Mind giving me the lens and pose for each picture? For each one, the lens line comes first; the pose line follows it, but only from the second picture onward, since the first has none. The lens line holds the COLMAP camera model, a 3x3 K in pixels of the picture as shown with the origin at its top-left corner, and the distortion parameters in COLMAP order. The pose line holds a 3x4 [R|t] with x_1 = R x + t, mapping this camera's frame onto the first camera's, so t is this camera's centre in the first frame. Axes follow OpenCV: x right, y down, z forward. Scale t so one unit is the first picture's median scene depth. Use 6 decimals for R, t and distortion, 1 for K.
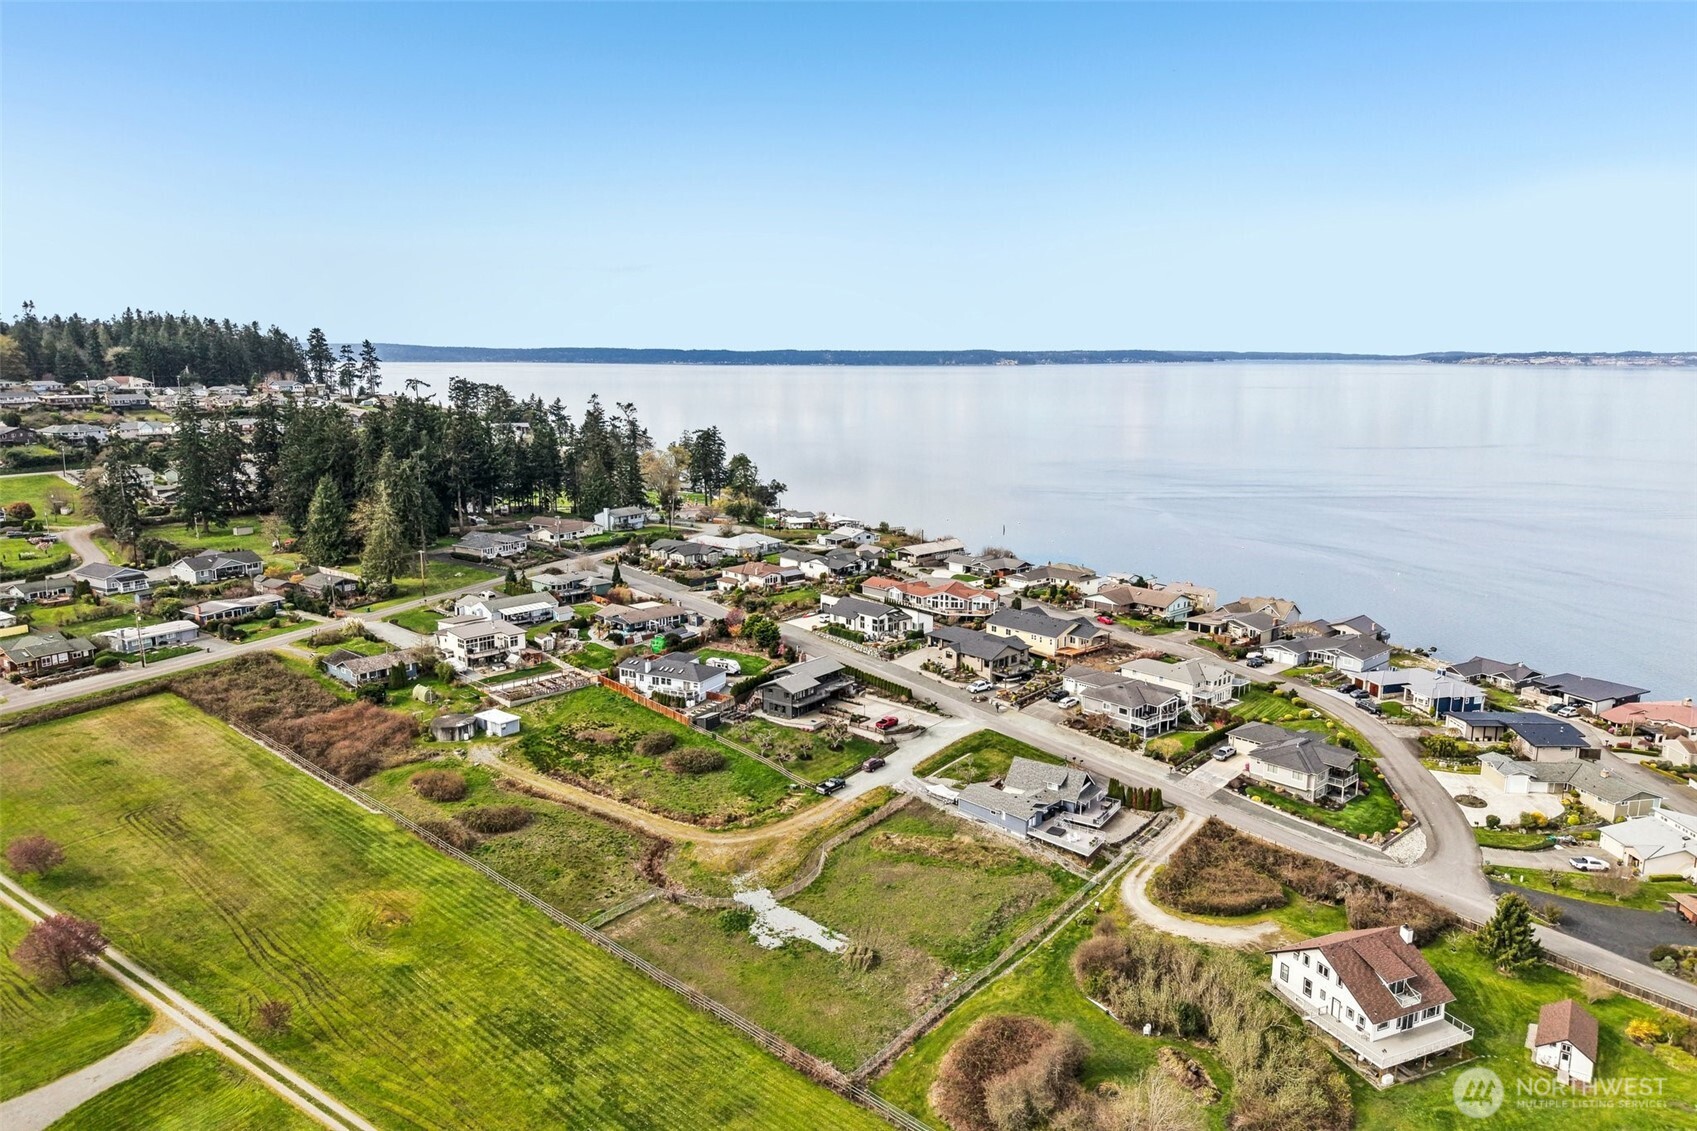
lens RADIAL K [[1139.4, 0, 848.5], [0, 1139.4, 565.5], [0, 0, 1]] dist [0.065859, -0.088418]
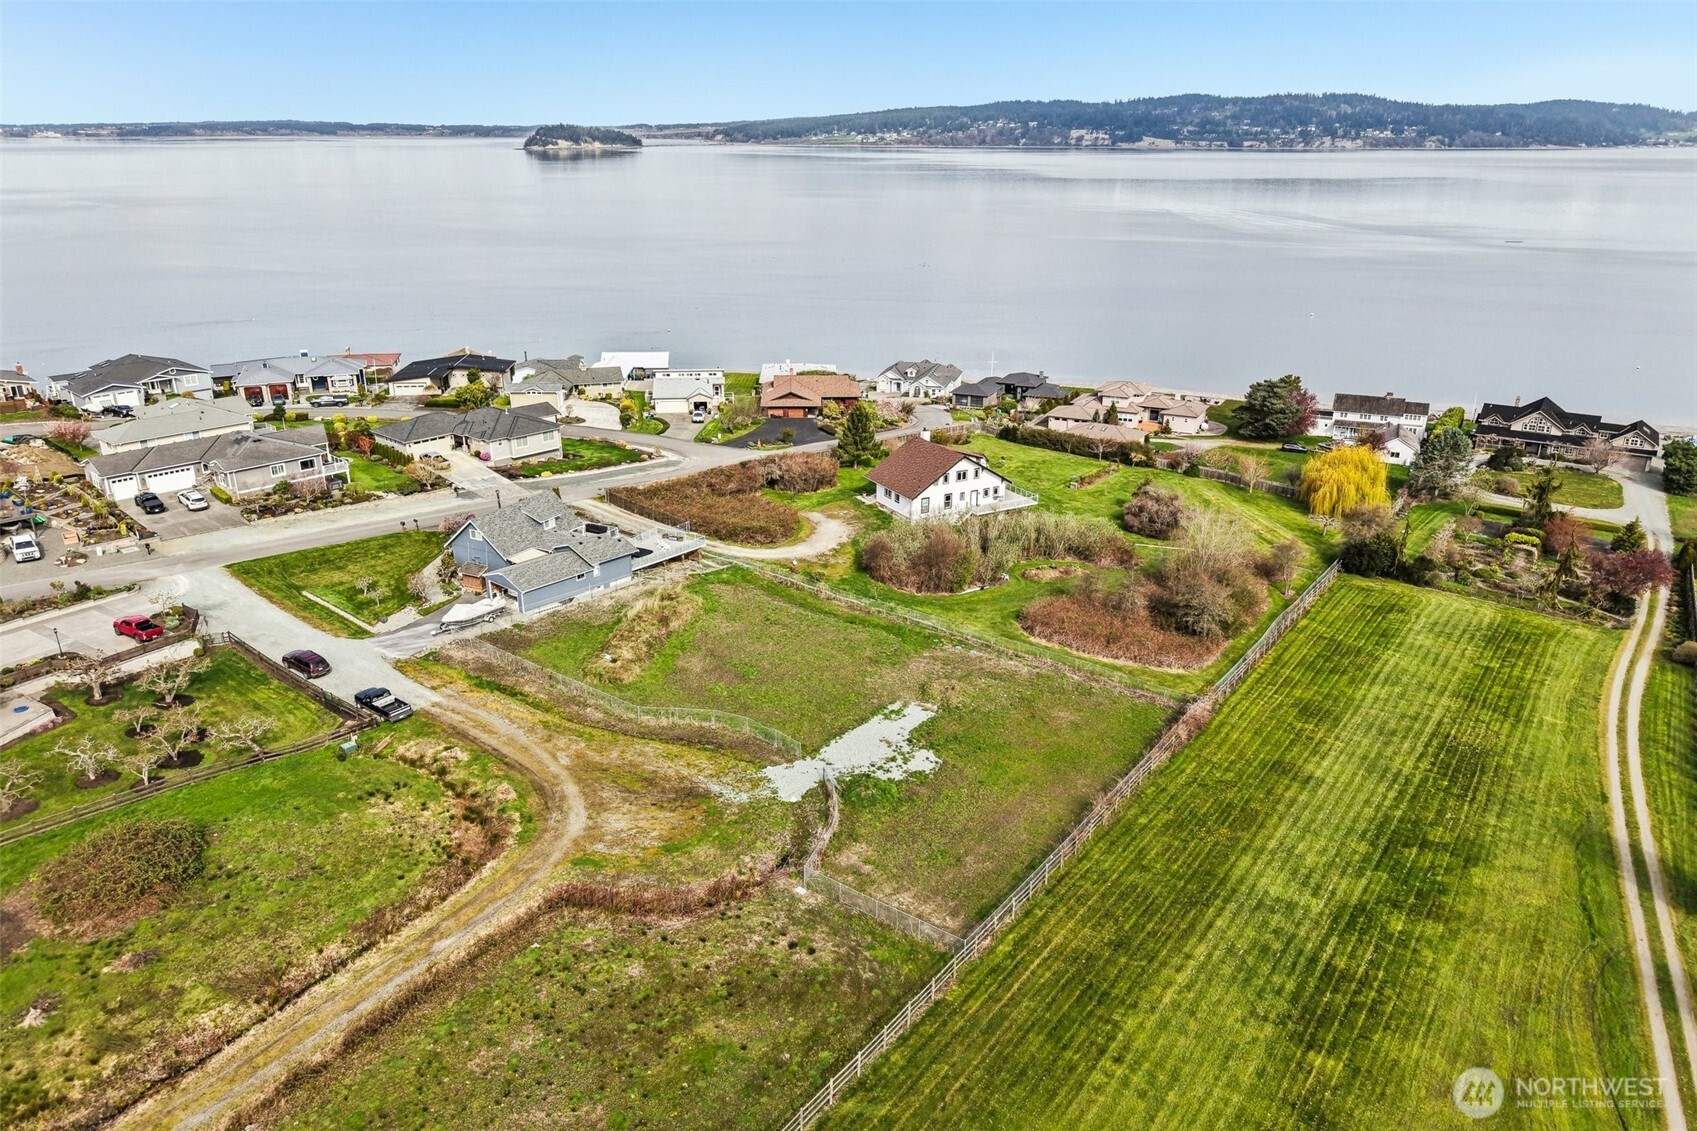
lens RADIAL K [[1139.4, 0, 848.5], [0, 1139.4, 565.5], [0, 0, 1]] dist [0.065859, -0.088418]
pose [[-0.085705, -0.358409, 0.929622, -0.374284], [0.191929, 0.909640, 0.368400, -0.004634], [-0.977659, 0.209995, -0.009171, 0.629302]]
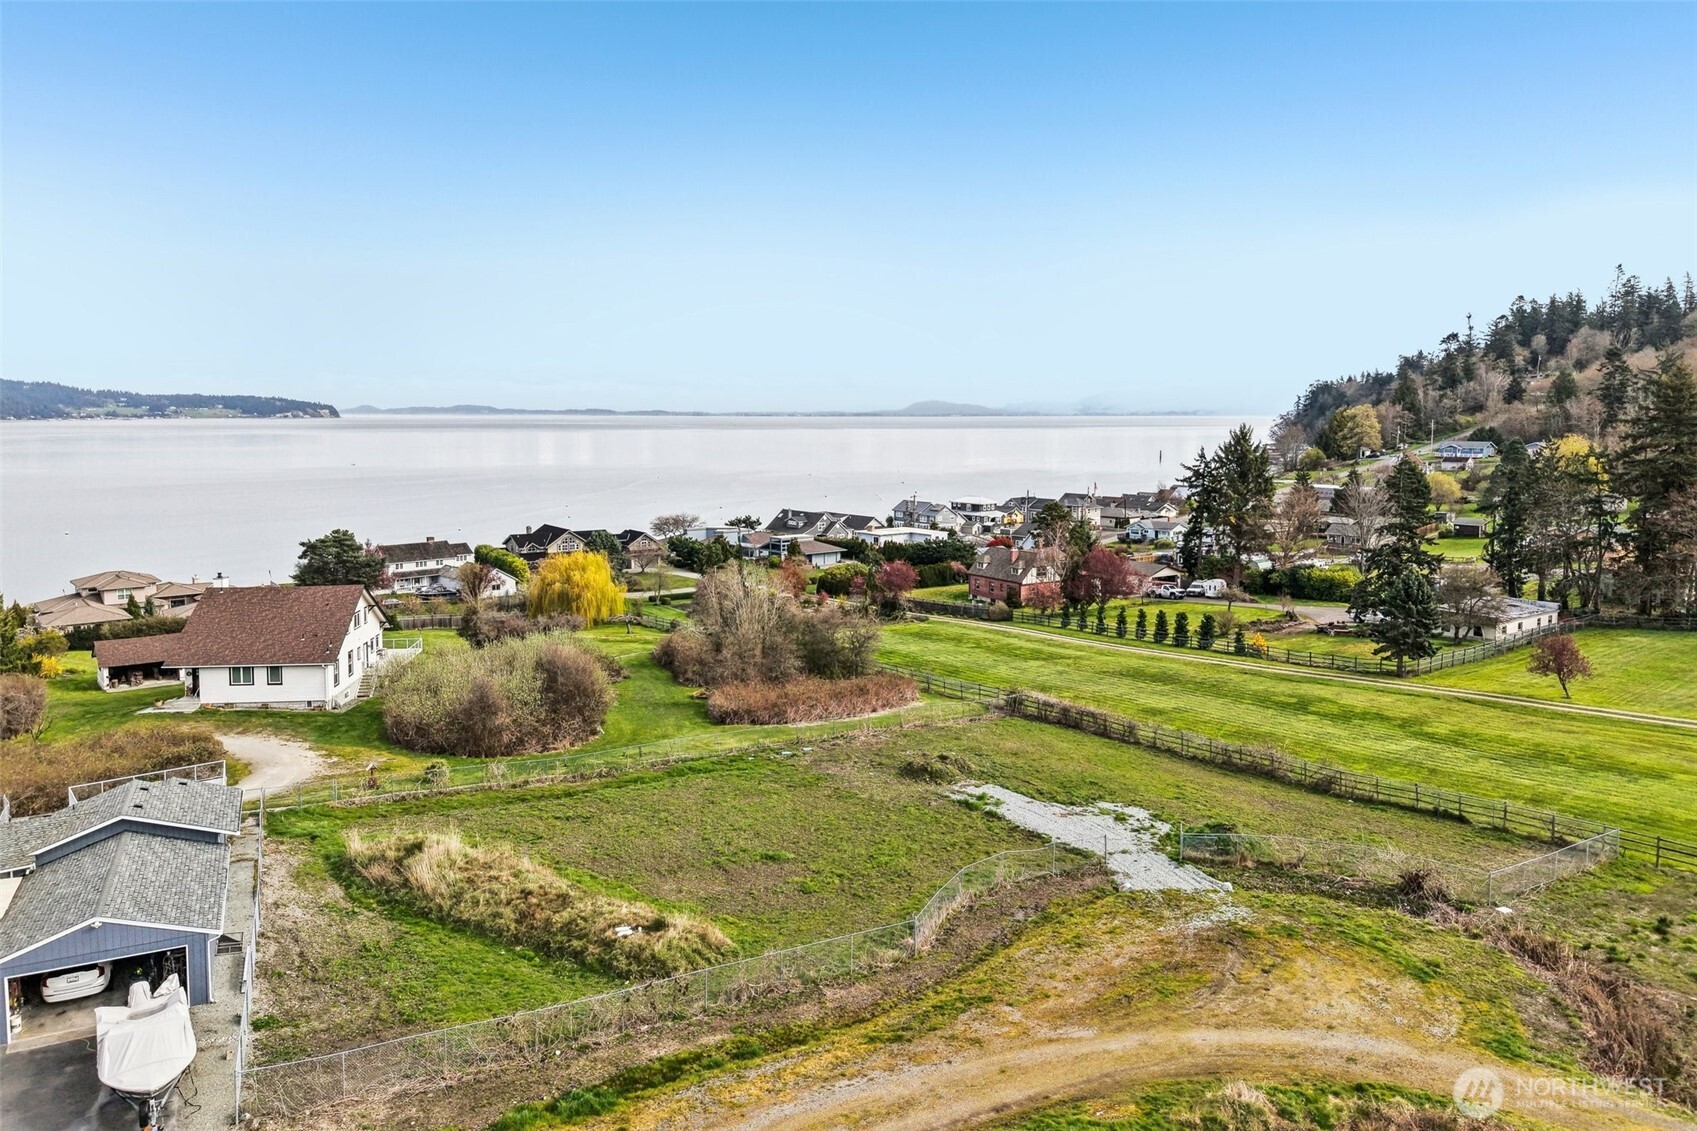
lens RADIAL K [[1164.6, 0, 848.5], [0, 1164.6, 565.5], [0, 0, 1]] dist [-0.002062, -0.001618]
pose [[-0.955103, -0.043440, 0.293071, -0.058130], [0.052638, 0.948575, 0.312144, 0.058327], [-0.291559, 0.313557, -0.903701, 0.864087]]
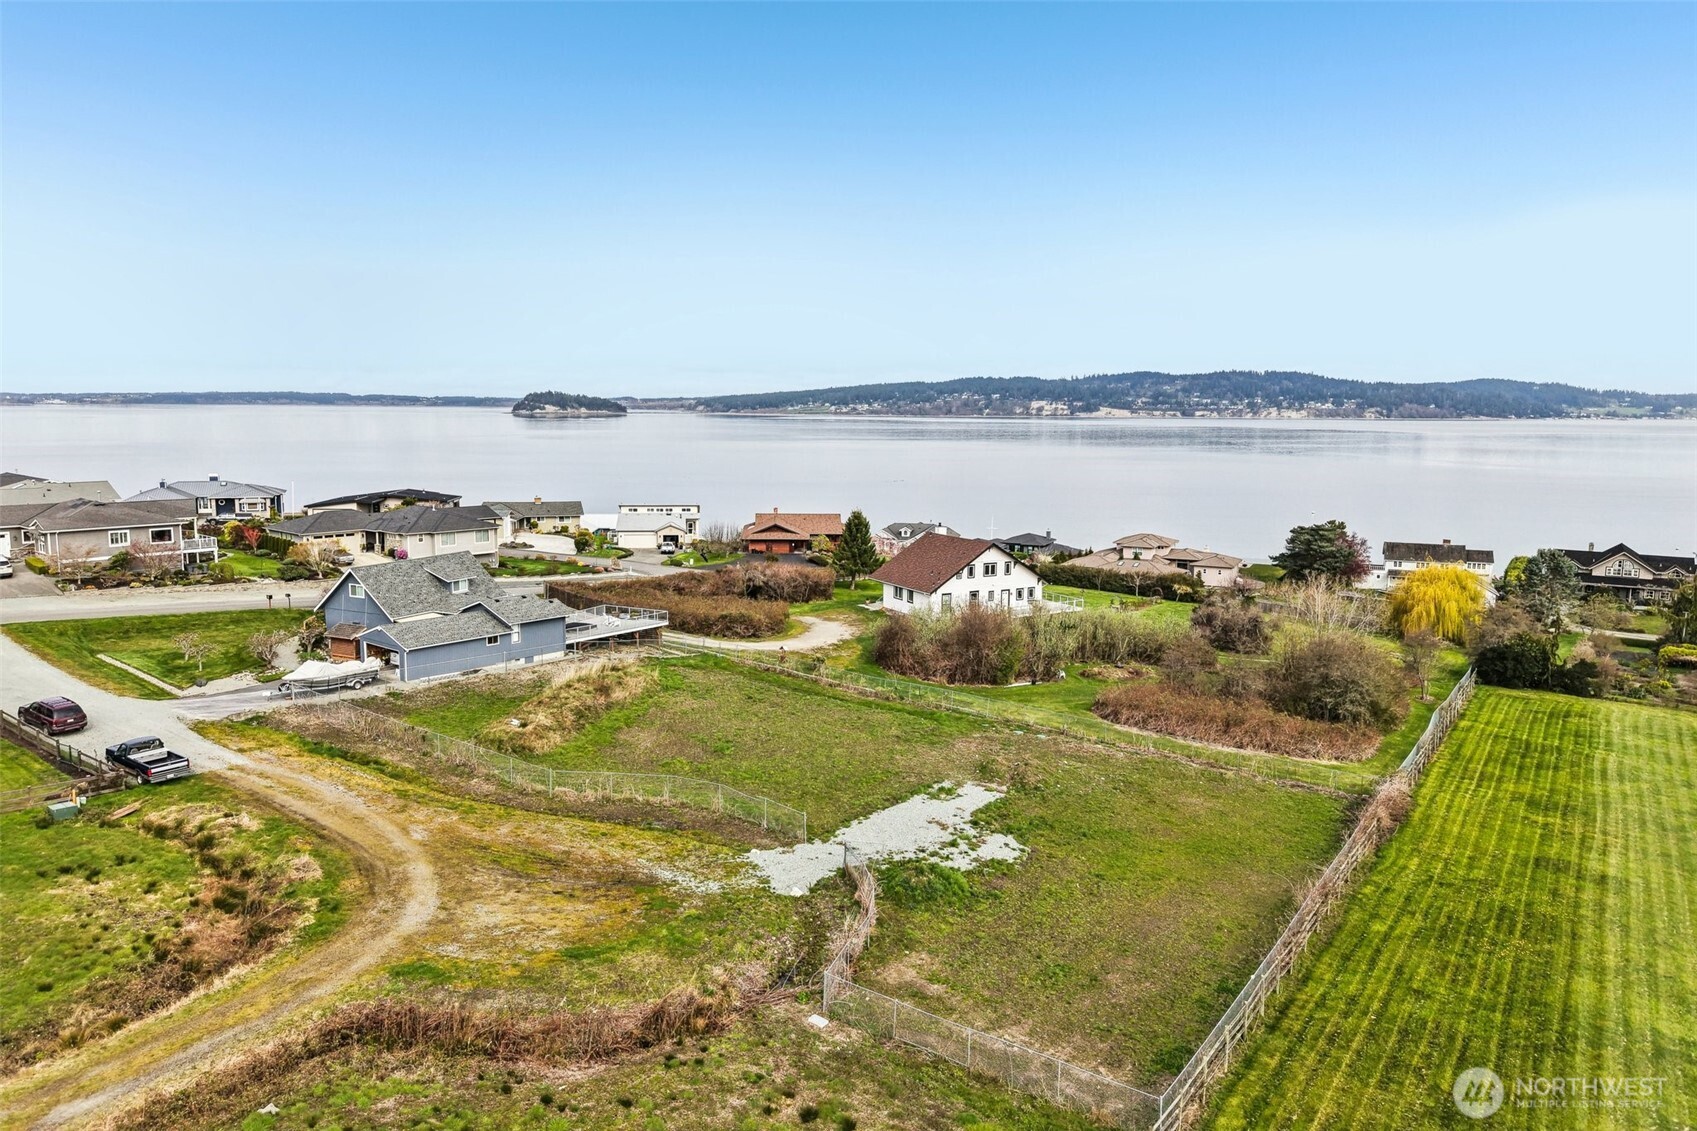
lens RADIAL K [[1142.5, 0, 848.5], [0, 1142.5, 565.5], [0, 0, 1]] dist [0.011731, 0.001593]
pose [[-0.108726, -0.143245, 0.983697, -0.268204], [0.181995, 0.969969, 0.161362, 0.099157], [-0.977270, 0.196572, -0.079391, 0.653825]]
